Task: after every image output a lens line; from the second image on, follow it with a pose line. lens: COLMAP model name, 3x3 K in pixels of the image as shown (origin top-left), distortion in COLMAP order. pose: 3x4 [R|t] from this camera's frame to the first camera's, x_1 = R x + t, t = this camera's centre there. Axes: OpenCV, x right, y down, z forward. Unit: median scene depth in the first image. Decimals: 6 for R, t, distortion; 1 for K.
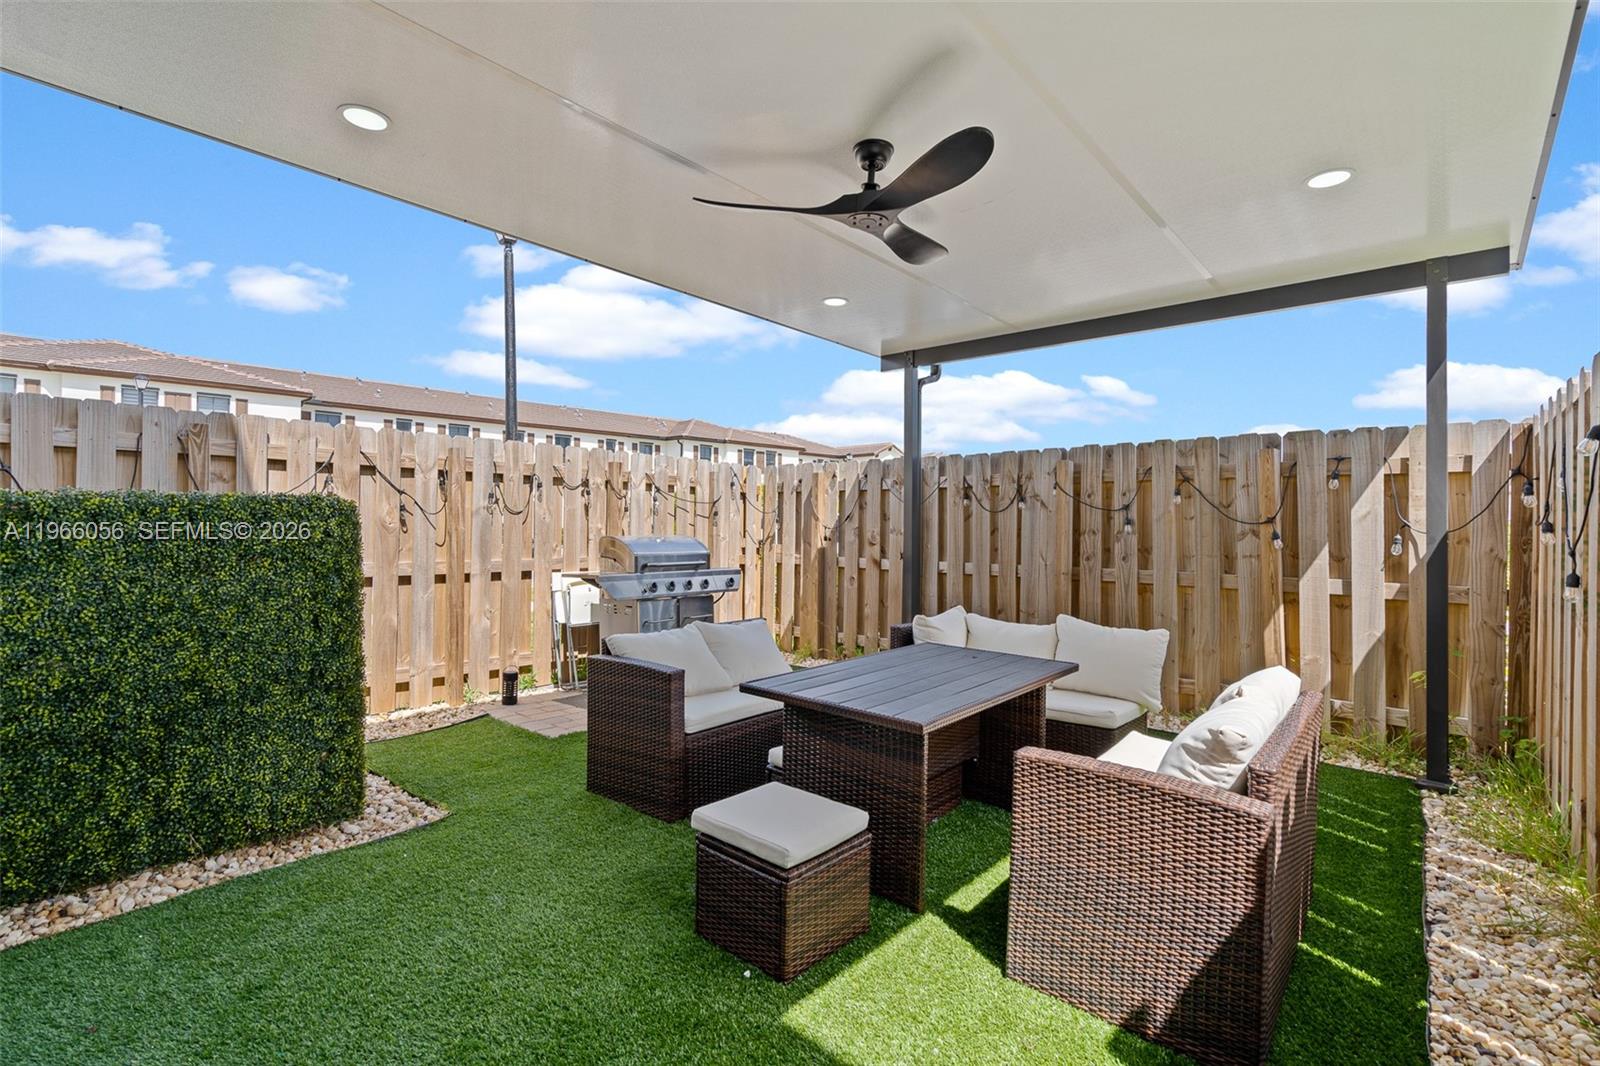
lens RADIAL K [[732.2, 0, 797.1], [0, 732.2, 527.7], [0, 0, 1]] dist [-0.000275, 0.000307]
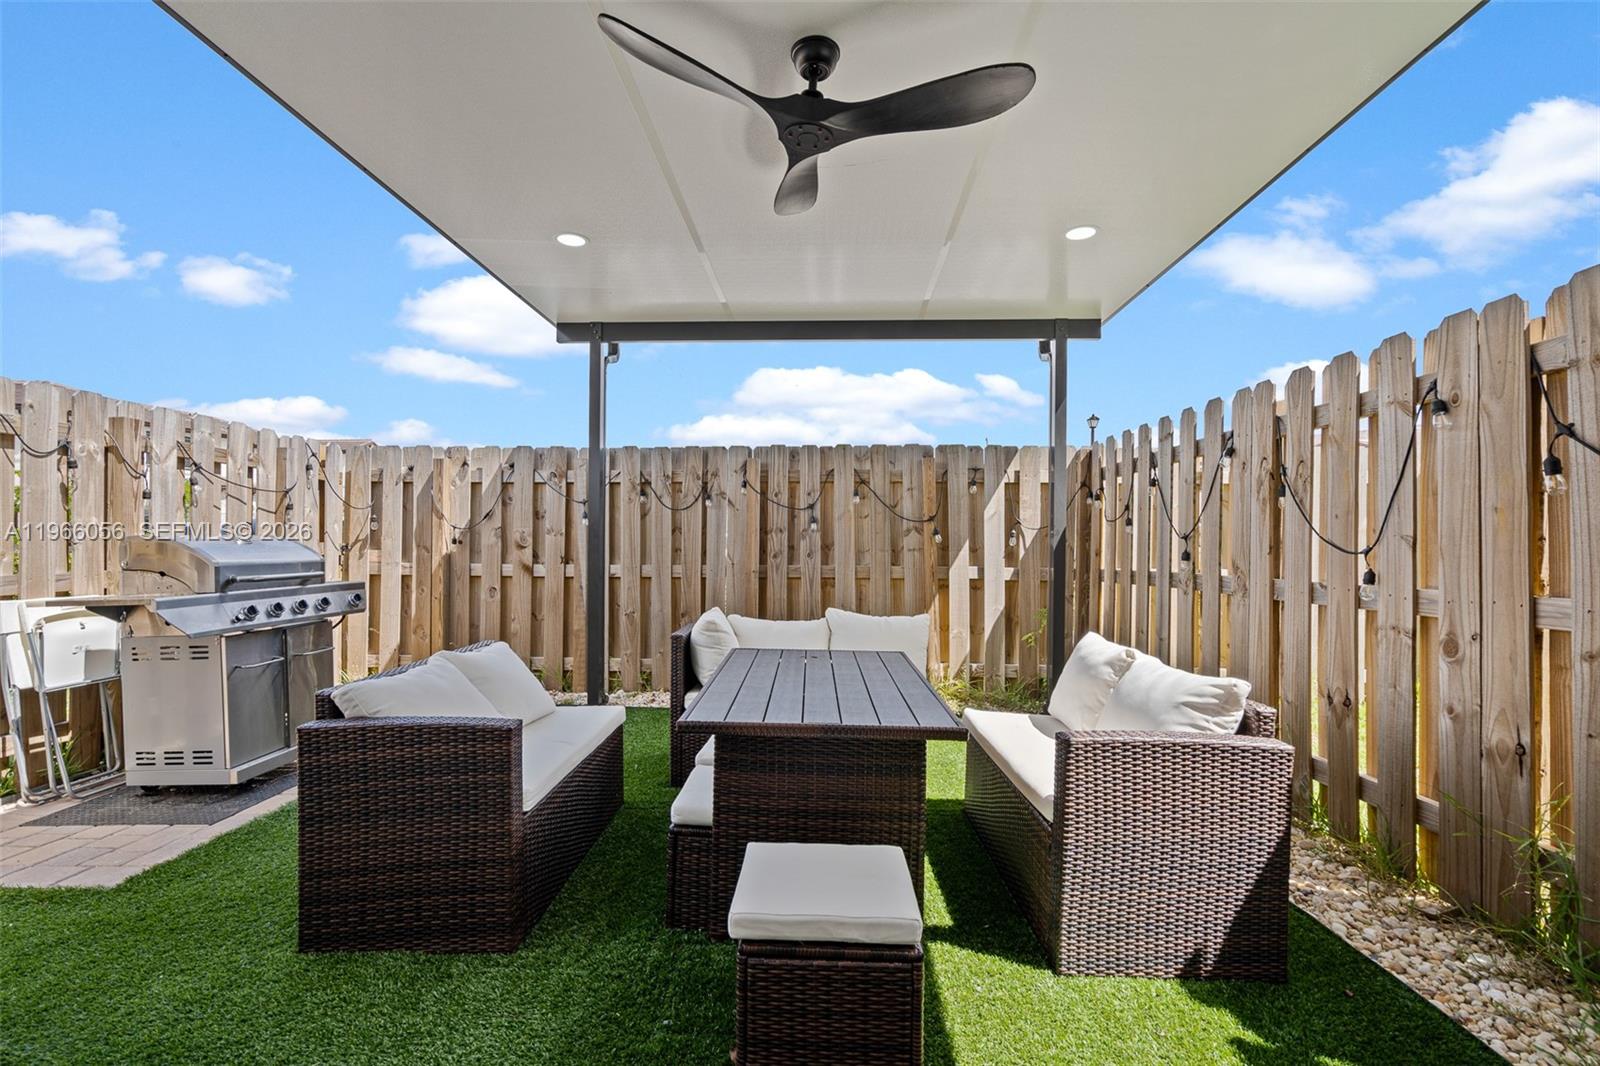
lens RADIAL K [[731.1, 0, 803.9], [0, 731.1, 542.0], [0, 0, 1]] dist [-0.002181, 0.000364]
pose [[0.777396, -0.008429, 0.628955, -0.215113], [0.004986, 0.999961, 0.007238, 0.015336], [-0.628991, -0.002491, 0.777408, 0.179168]]
